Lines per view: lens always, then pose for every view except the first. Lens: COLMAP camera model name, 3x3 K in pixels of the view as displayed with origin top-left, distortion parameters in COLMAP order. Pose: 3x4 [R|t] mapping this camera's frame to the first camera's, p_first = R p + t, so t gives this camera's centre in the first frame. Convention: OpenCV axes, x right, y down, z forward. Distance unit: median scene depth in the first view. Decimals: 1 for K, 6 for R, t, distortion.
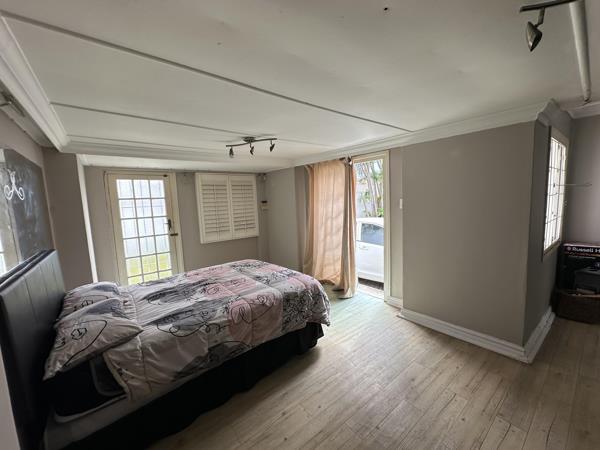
lens RADIAL K [[239.6, 0, 300.0], [0, 239.6, 225.0], [0, 0, 1]] dist [-0.000481, 0.000327]
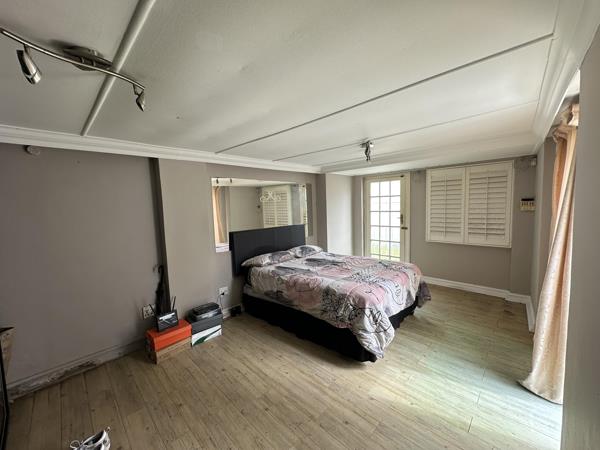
lens RADIAL K [[239.6, 0, 300.0], [0, 239.6, 225.0], [0, 0, 1]] dist [-0.000481, 0.000327]
pose [[0.143083, 0.123556, -0.981968, 0.542950], [-0.079355, 0.990415, 0.113056, -0.066895], [0.986524, 0.061748, 0.151516, 0.369683]]
